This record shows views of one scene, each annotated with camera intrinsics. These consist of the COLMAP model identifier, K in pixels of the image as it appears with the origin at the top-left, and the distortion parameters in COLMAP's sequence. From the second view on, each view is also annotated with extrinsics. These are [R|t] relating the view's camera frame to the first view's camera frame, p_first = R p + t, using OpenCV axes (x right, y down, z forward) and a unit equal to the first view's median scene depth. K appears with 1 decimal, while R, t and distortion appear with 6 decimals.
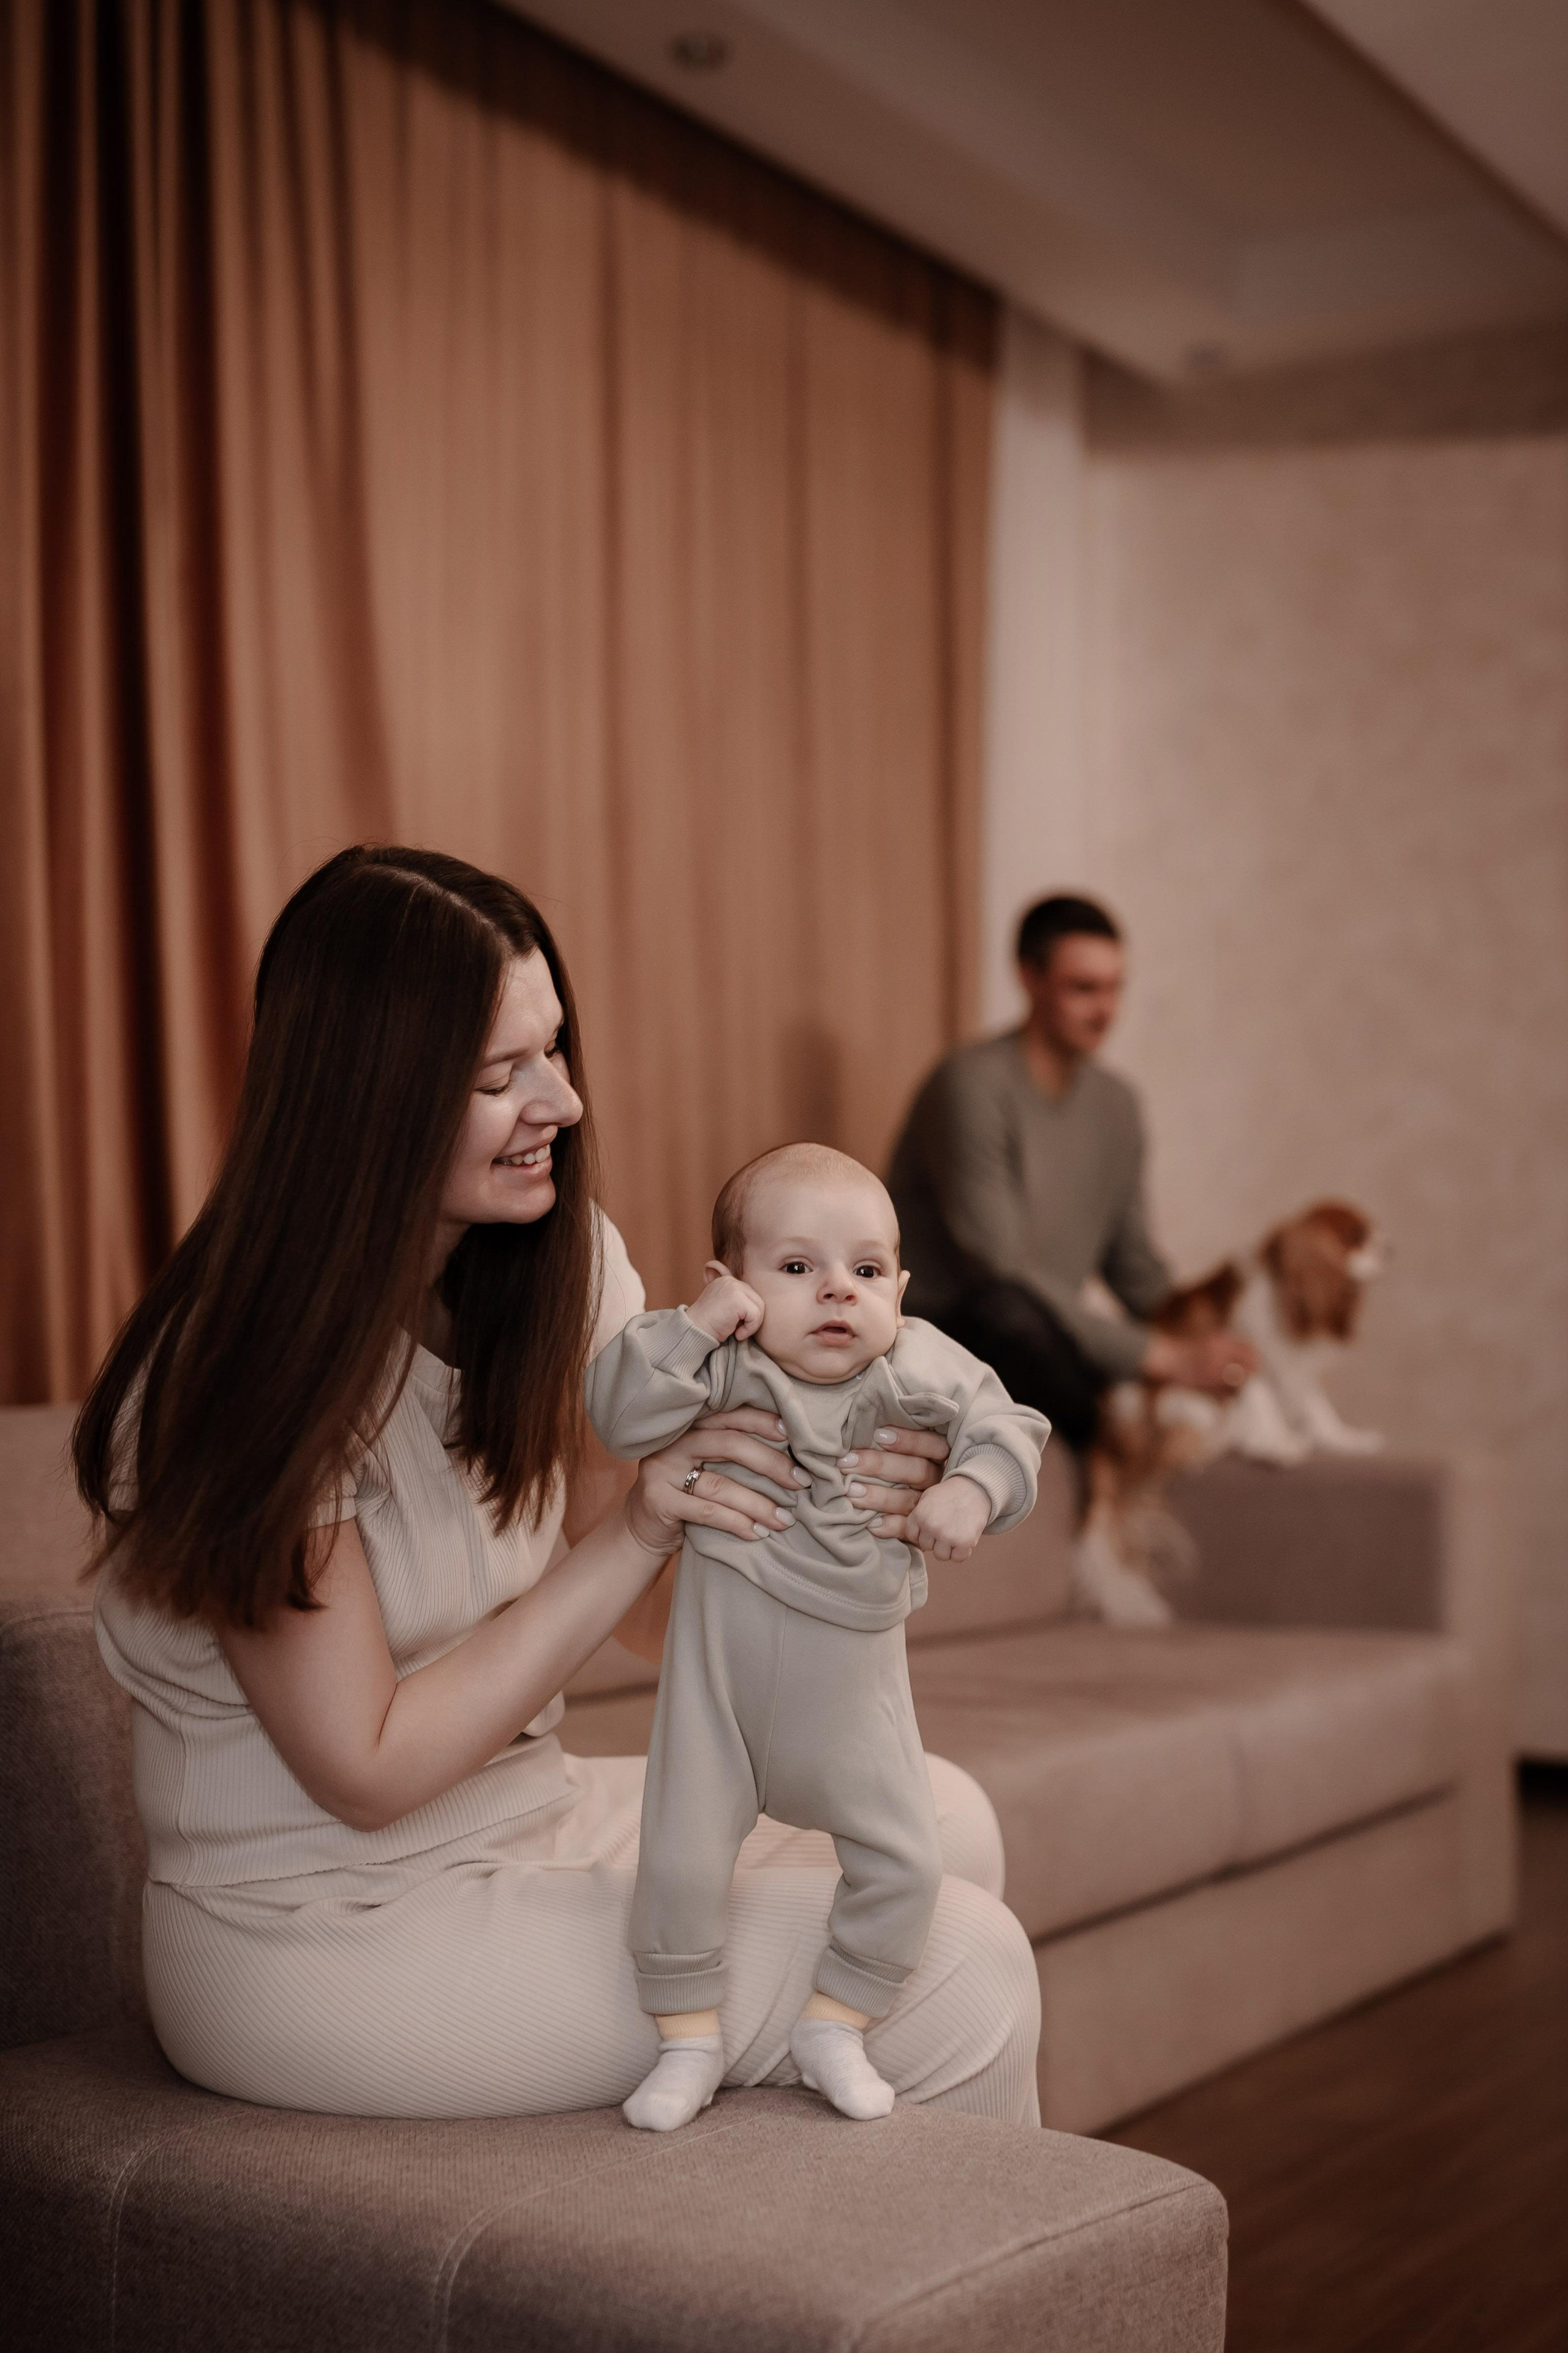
lens RADIAL K [[3251.0, 0, 784.0], [0, 3251.0, 1176.5], [0, 0, 1]] dist [-0.012969, 0.035707]
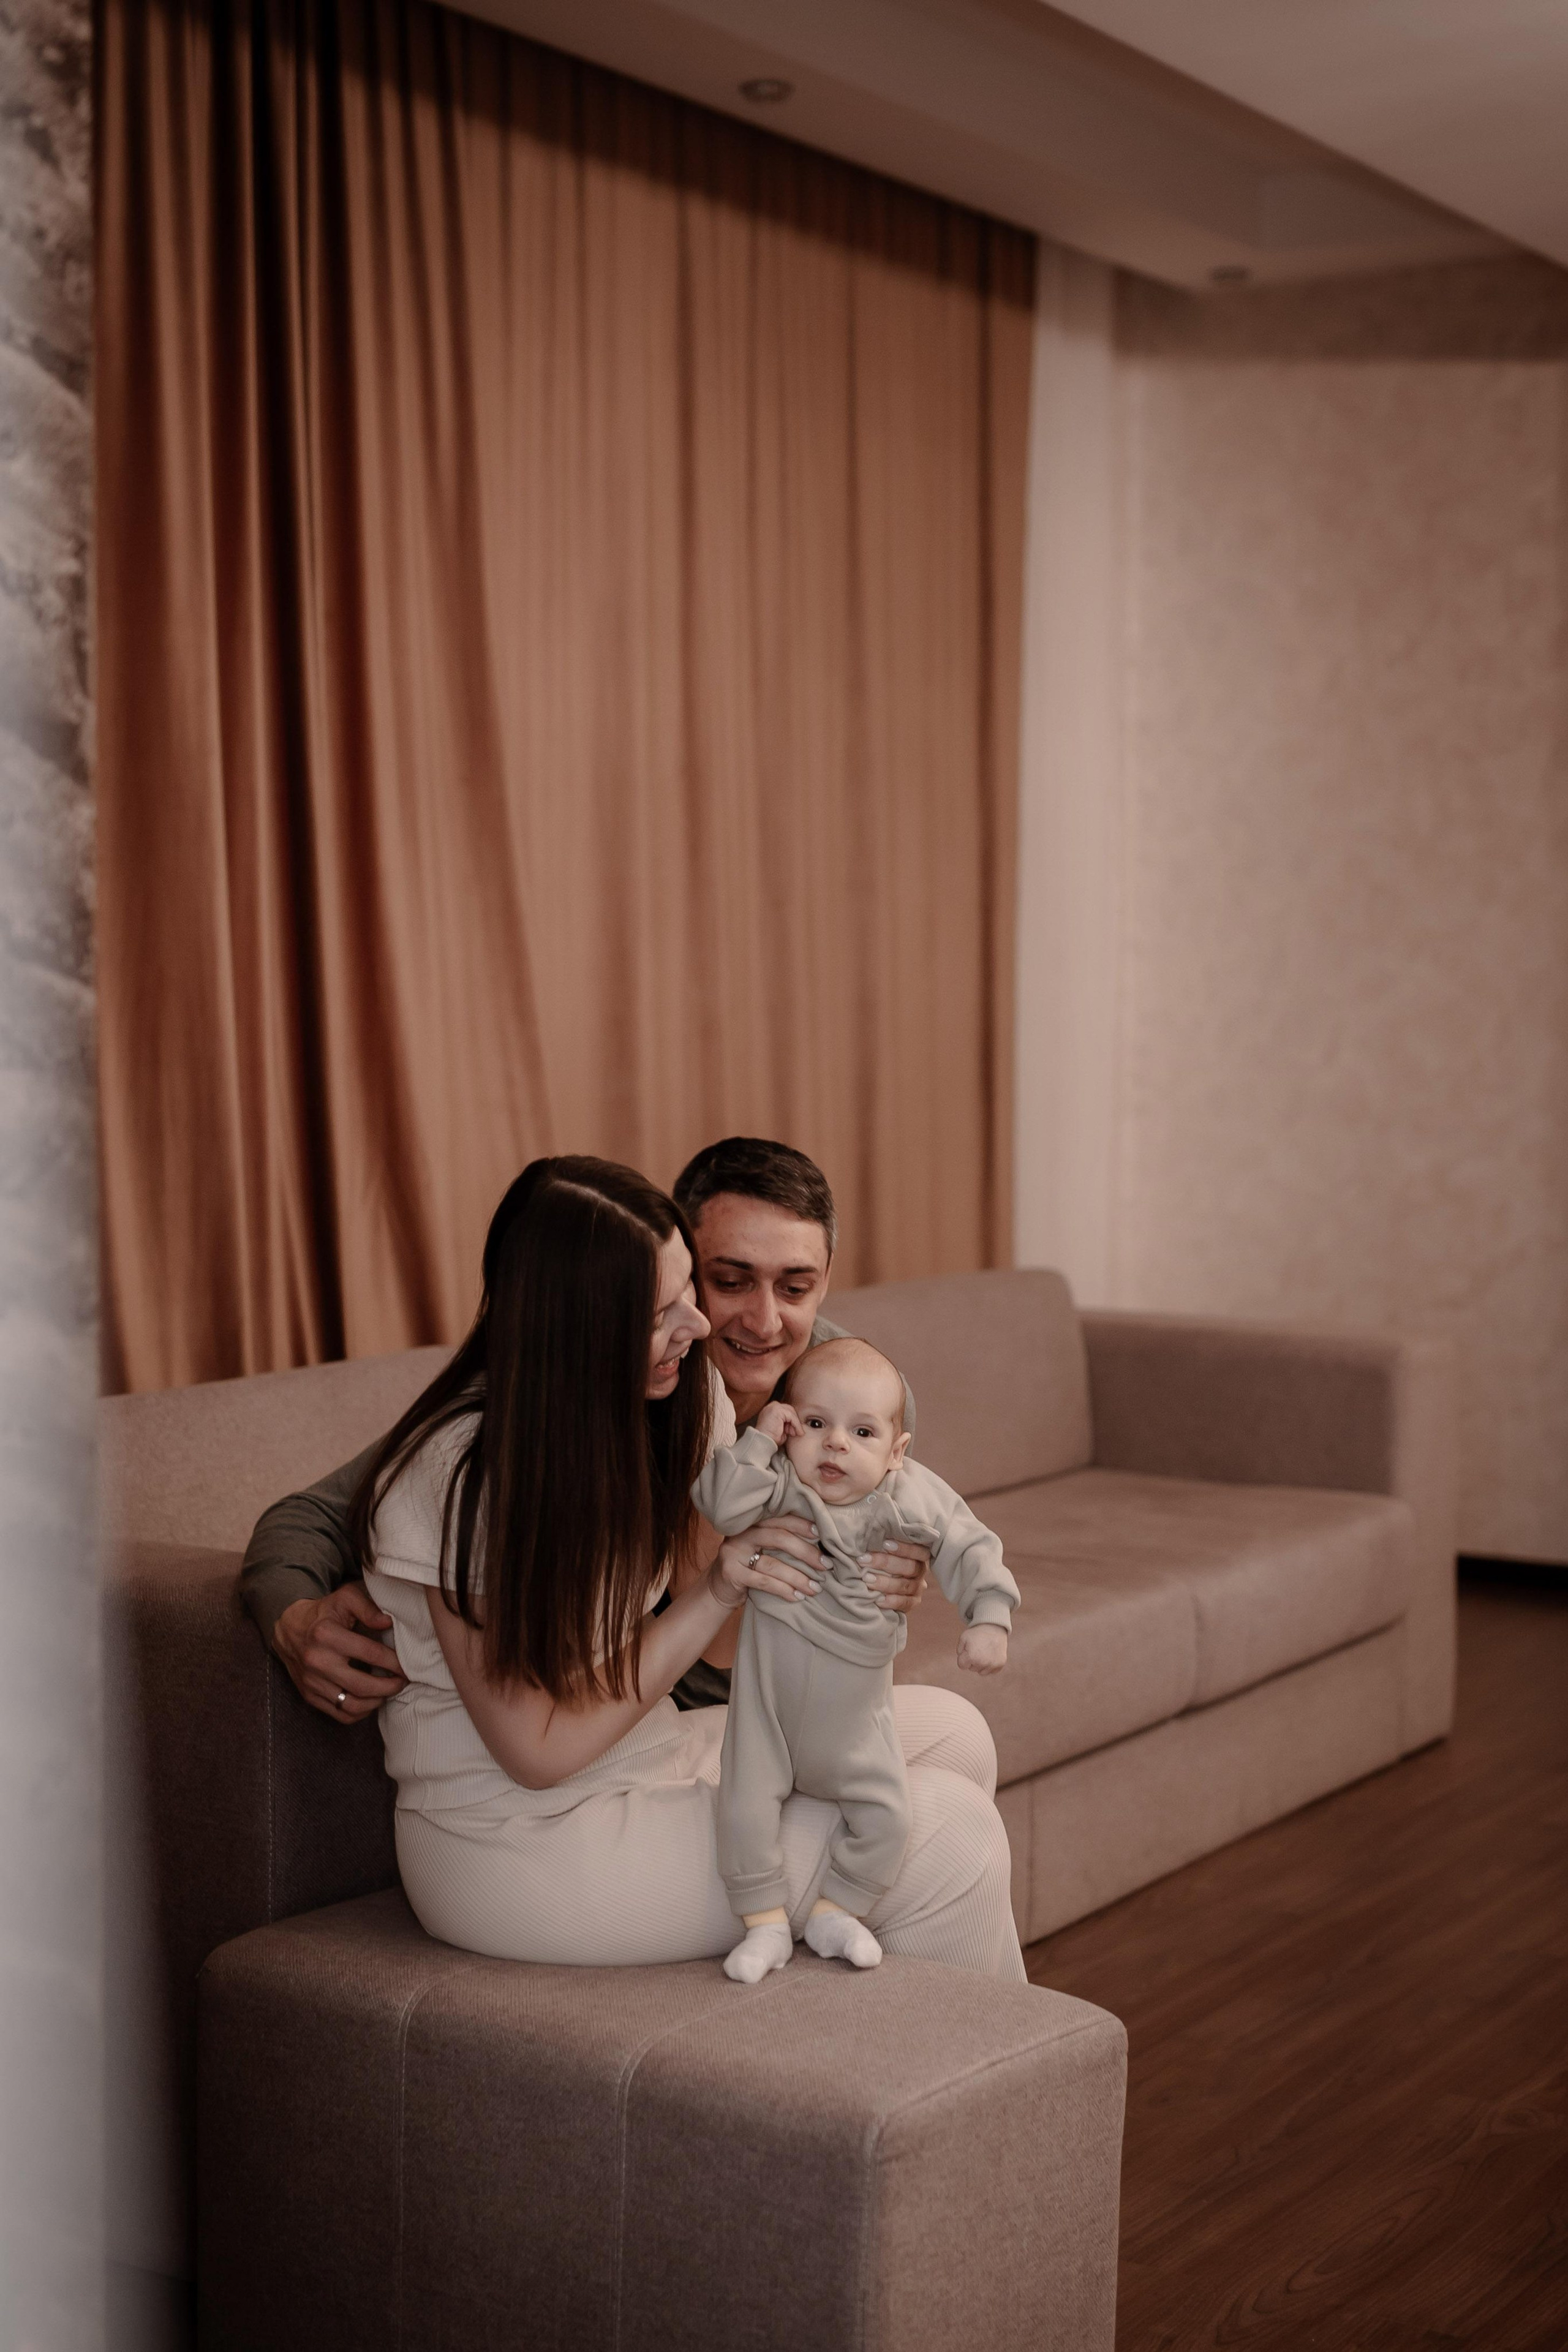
lens RADIAL K [[3339.1, 0, 784.0], [0, 3339.1, 1176.0], [0, 0, 1]] dist [0.009155, -0.022947]
pose [[0.999883, 0.002879, -0.015032, -0.001347], [-0.001423, 0.995385, 0.095952, -0.106695], [0.015239, -0.095920, 0.995272, -0.240774]]
